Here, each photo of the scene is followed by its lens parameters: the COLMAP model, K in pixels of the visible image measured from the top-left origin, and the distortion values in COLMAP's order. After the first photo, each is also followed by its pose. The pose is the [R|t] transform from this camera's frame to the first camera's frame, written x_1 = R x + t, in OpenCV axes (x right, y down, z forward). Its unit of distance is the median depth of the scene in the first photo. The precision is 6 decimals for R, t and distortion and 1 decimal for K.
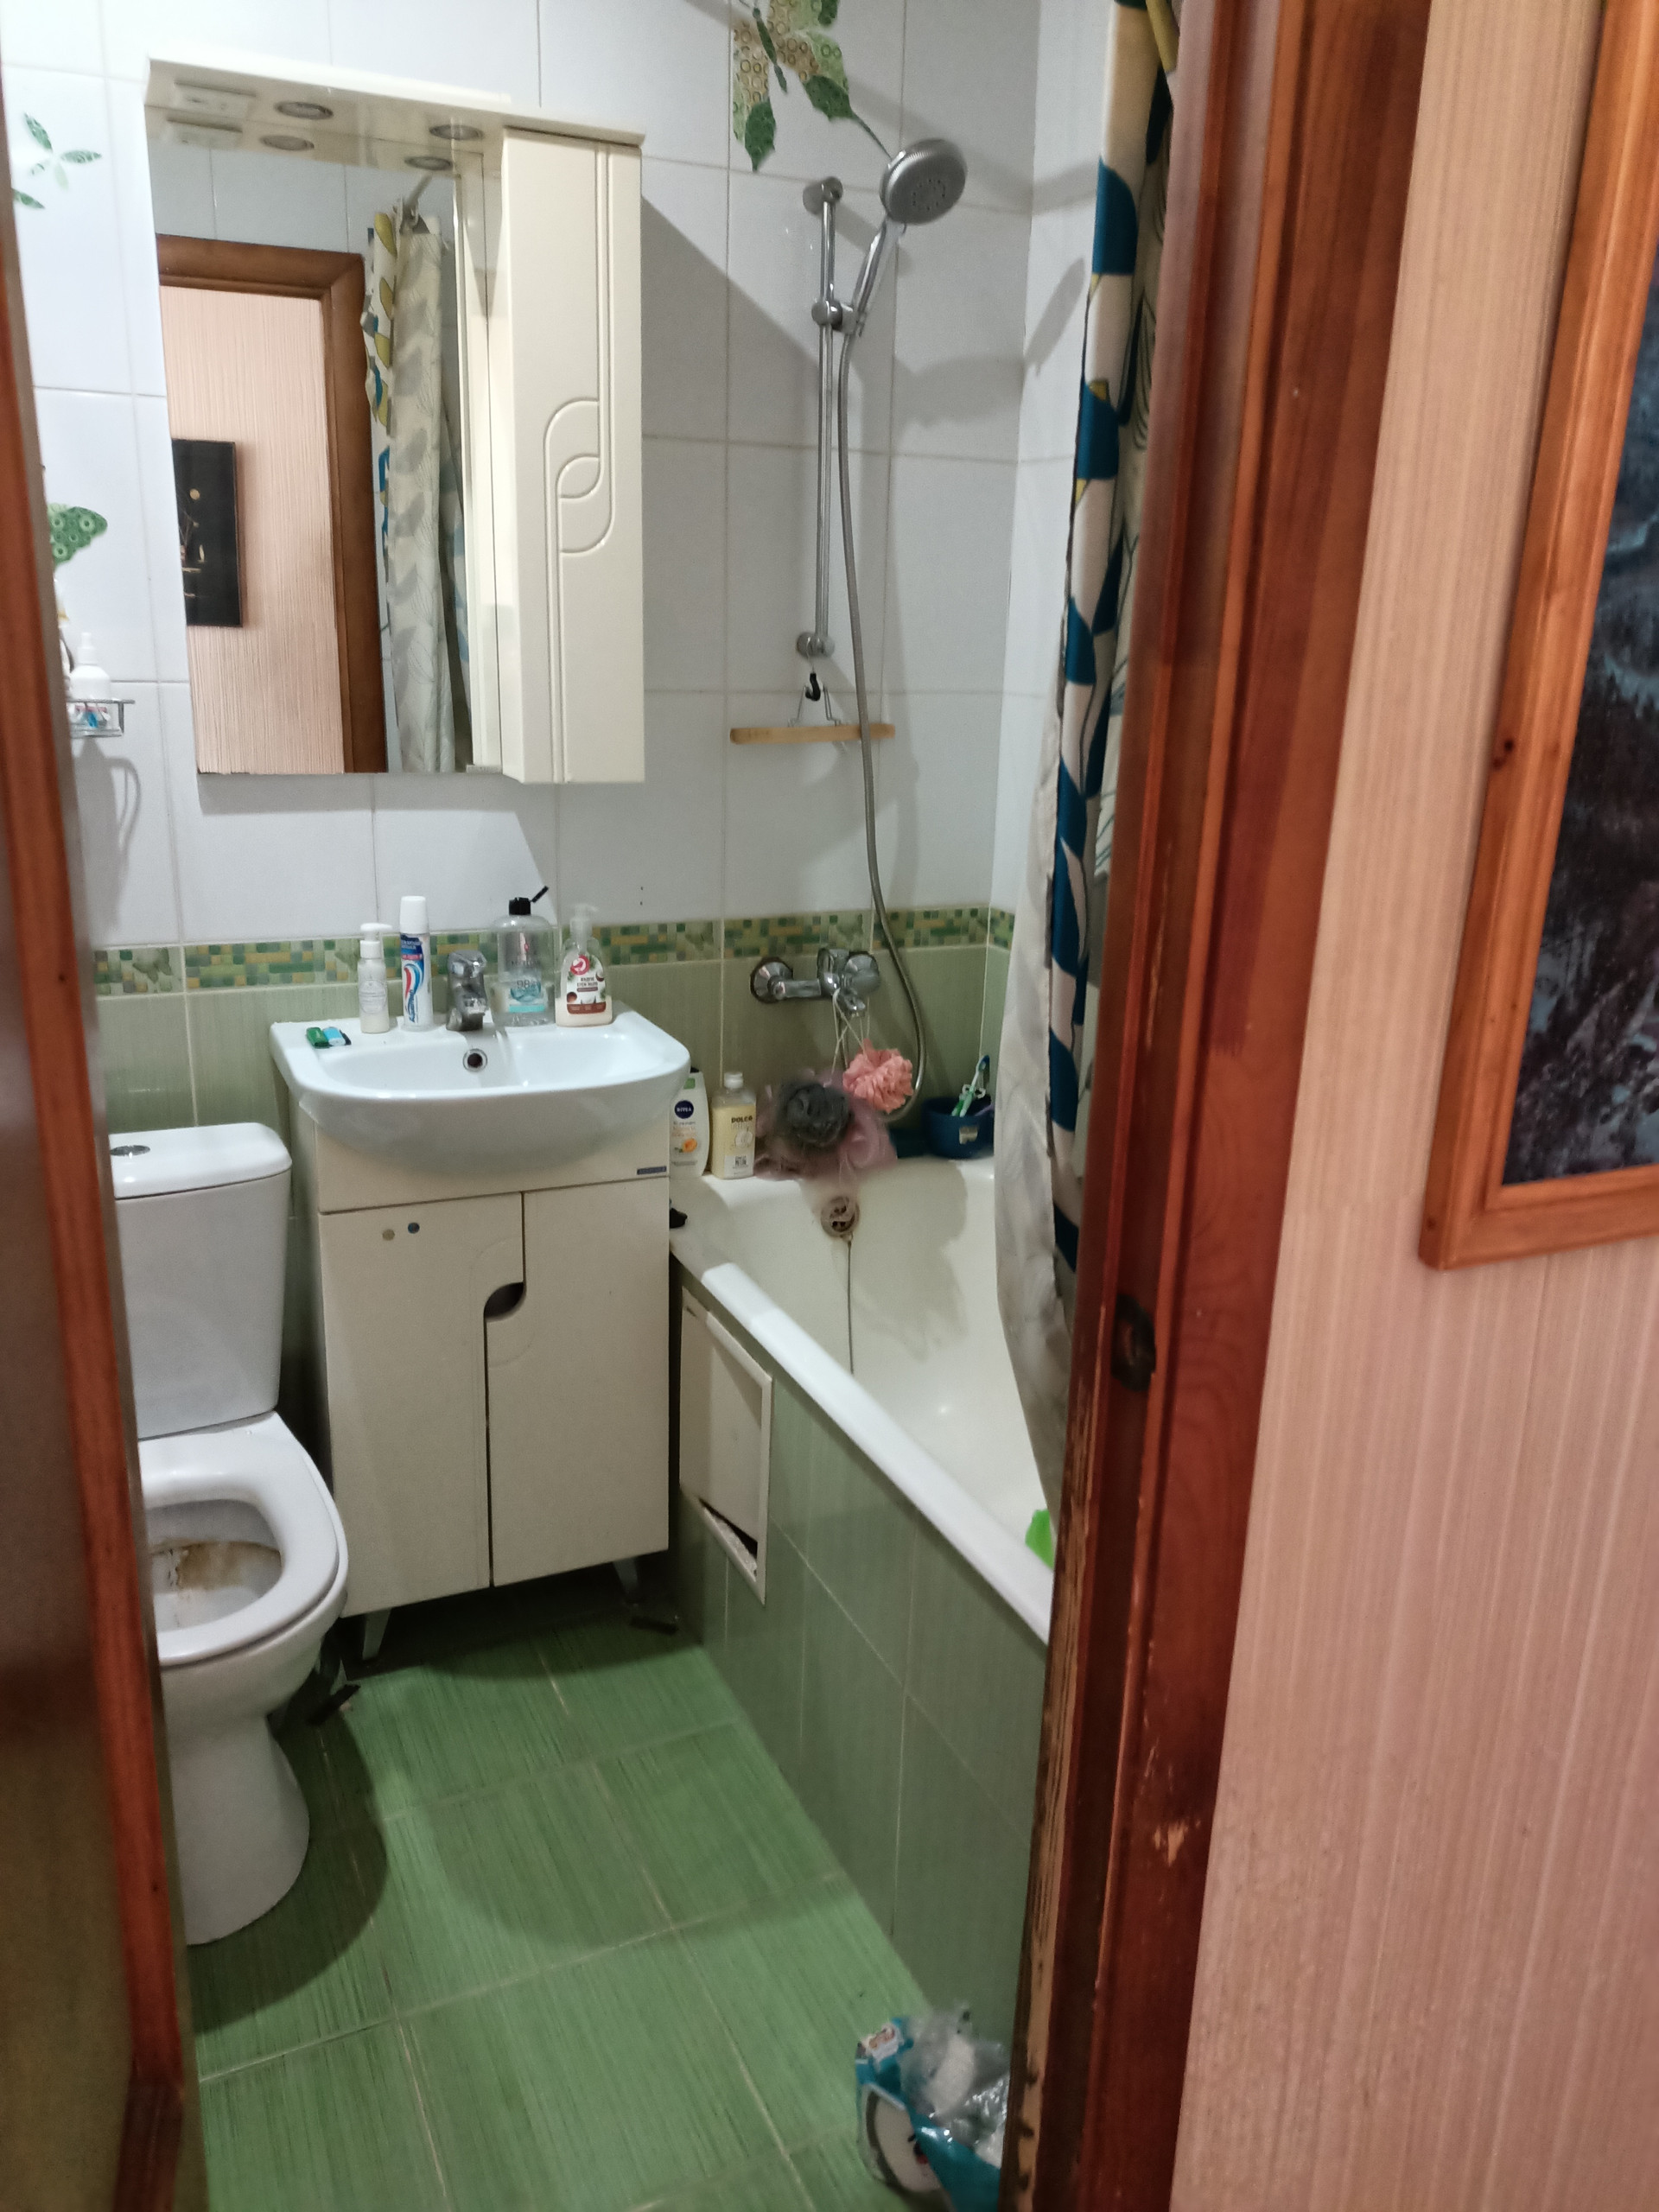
lens RADIAL K [[1647.1, 0, 829.5], [0, 1647.1, 1106.0], [0, 0, 1]] dist [0.050905, -0.044229]
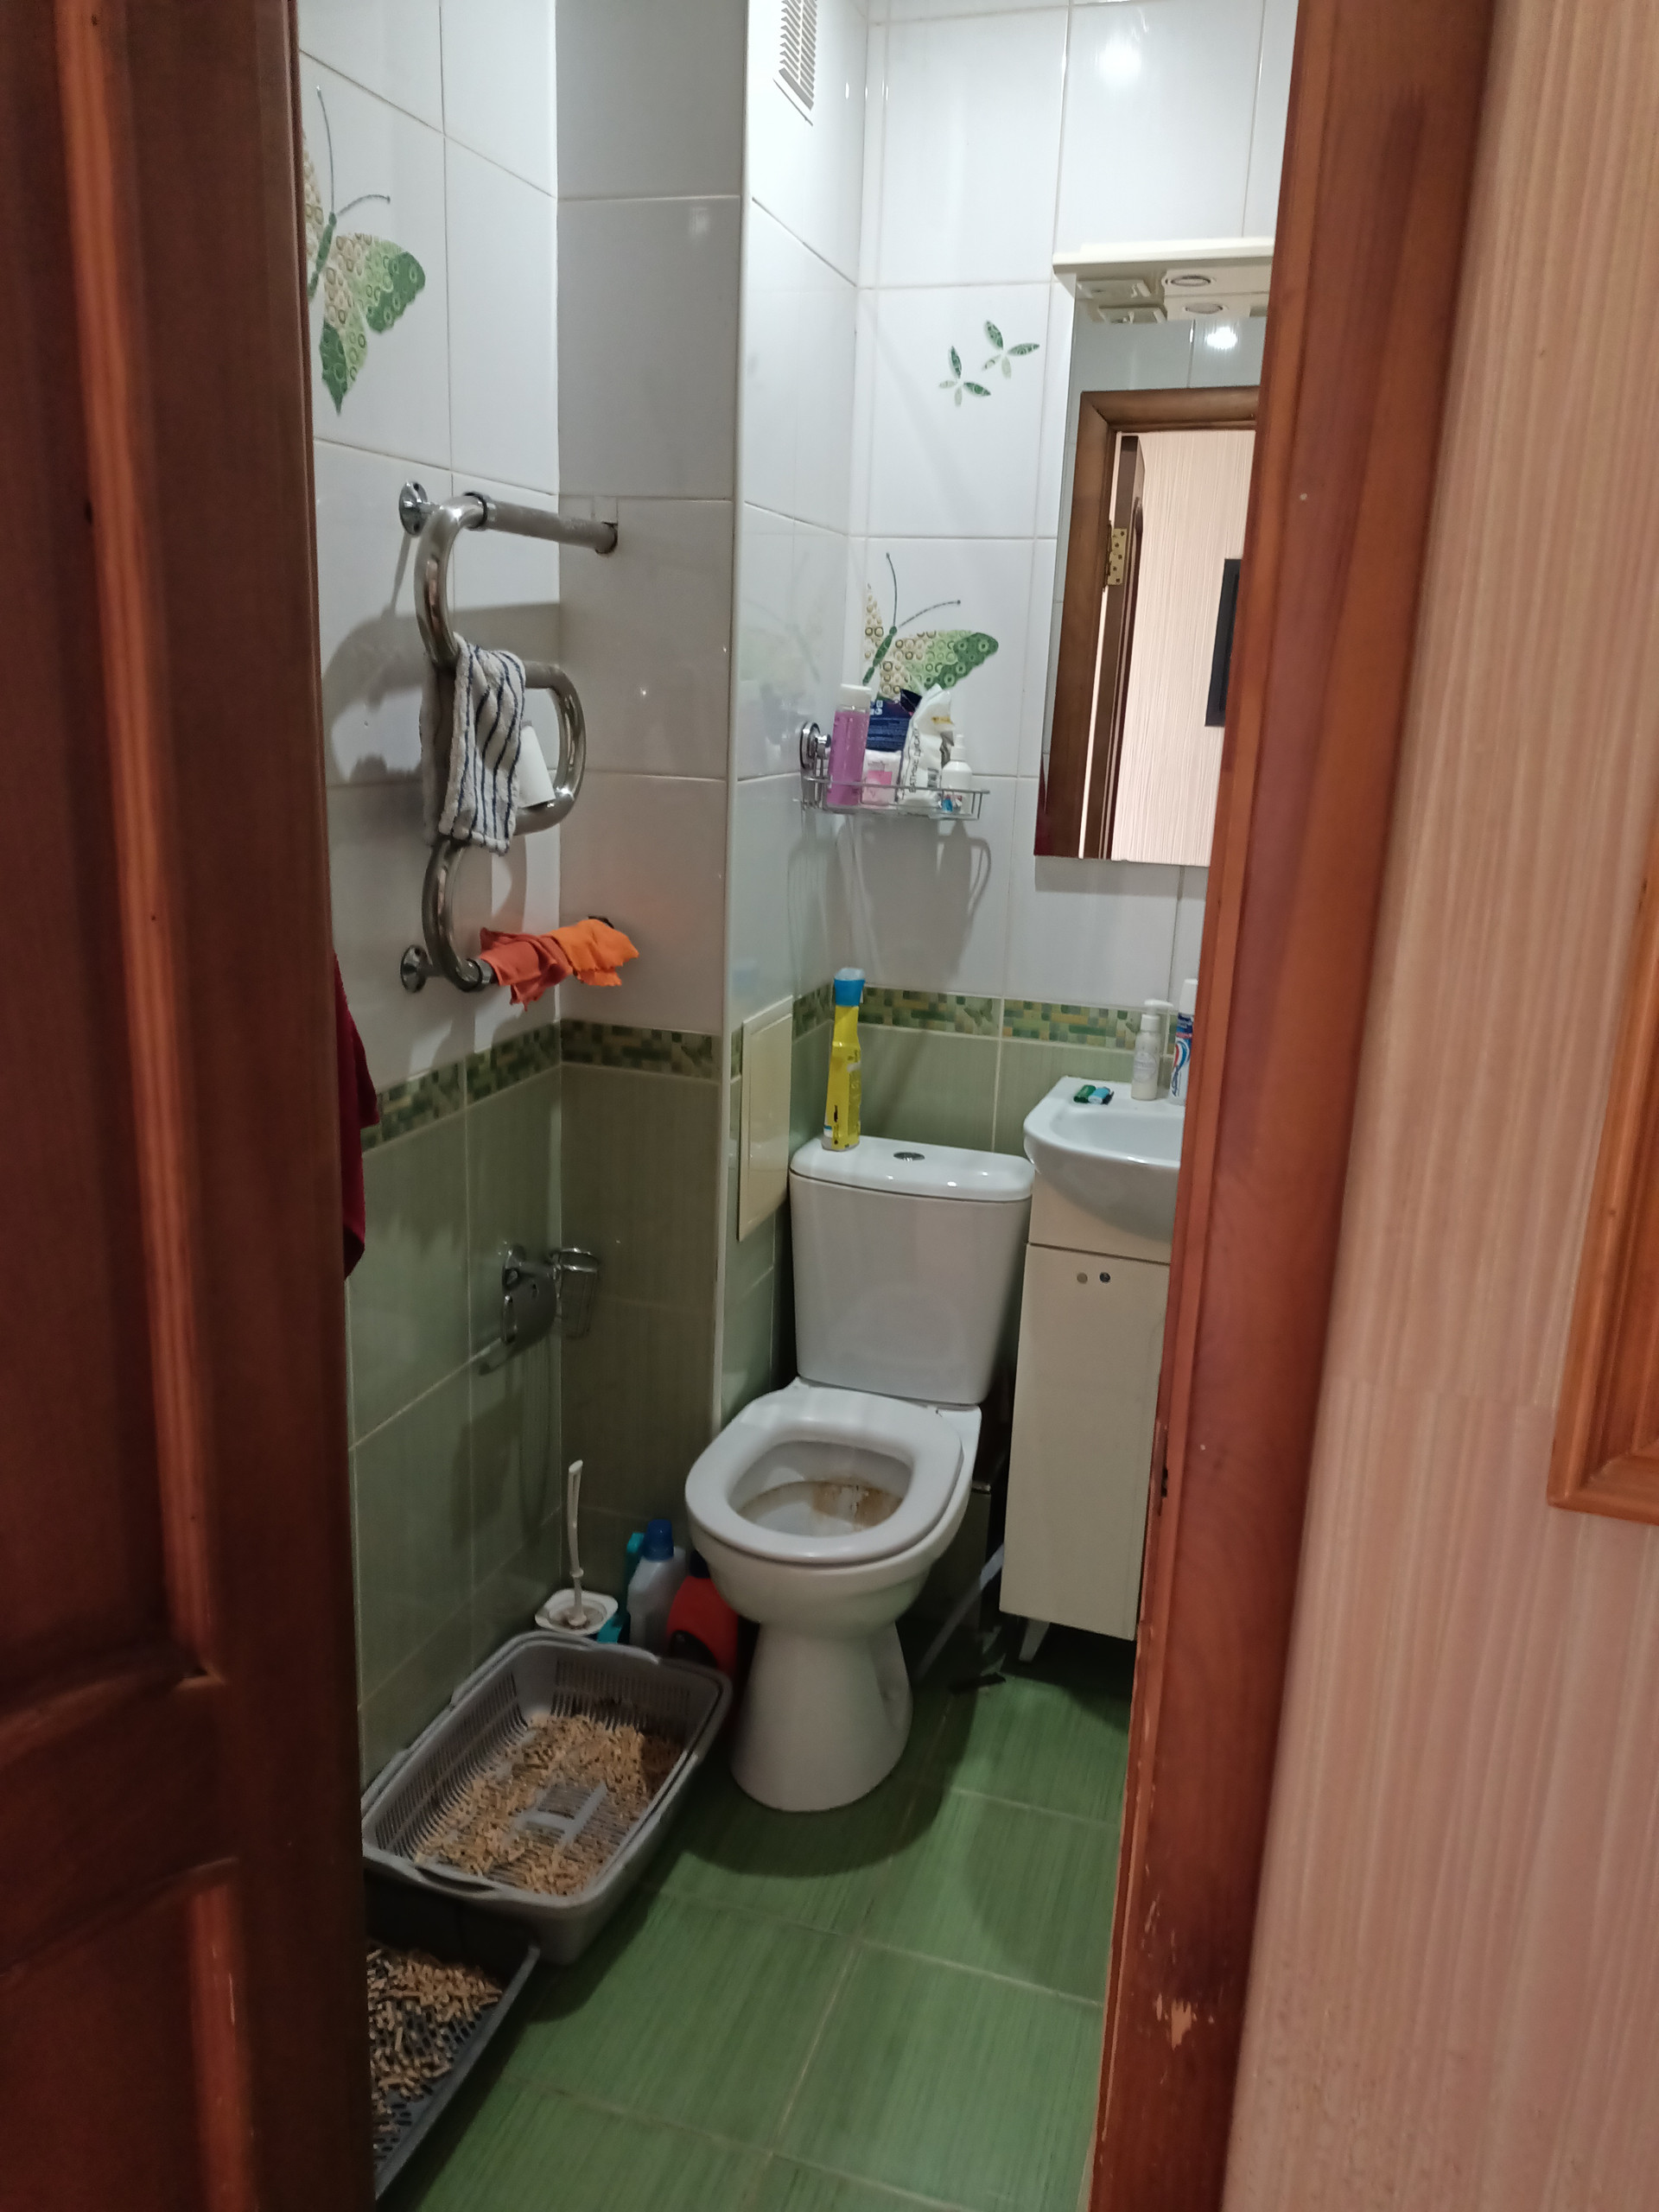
lens RADIAL K [[1642.4, 0, 829.5], [0, 1642.4, 1106.0], [0, 0, 1]] dist [0.043790, -0.001675]
pose [[0.738419, 0.168312, -0.652999, 0.293057], [-0.208057, 0.977972, 0.016801, -0.016444], [0.641443, 0.123455, 0.757172, 0.053844]]
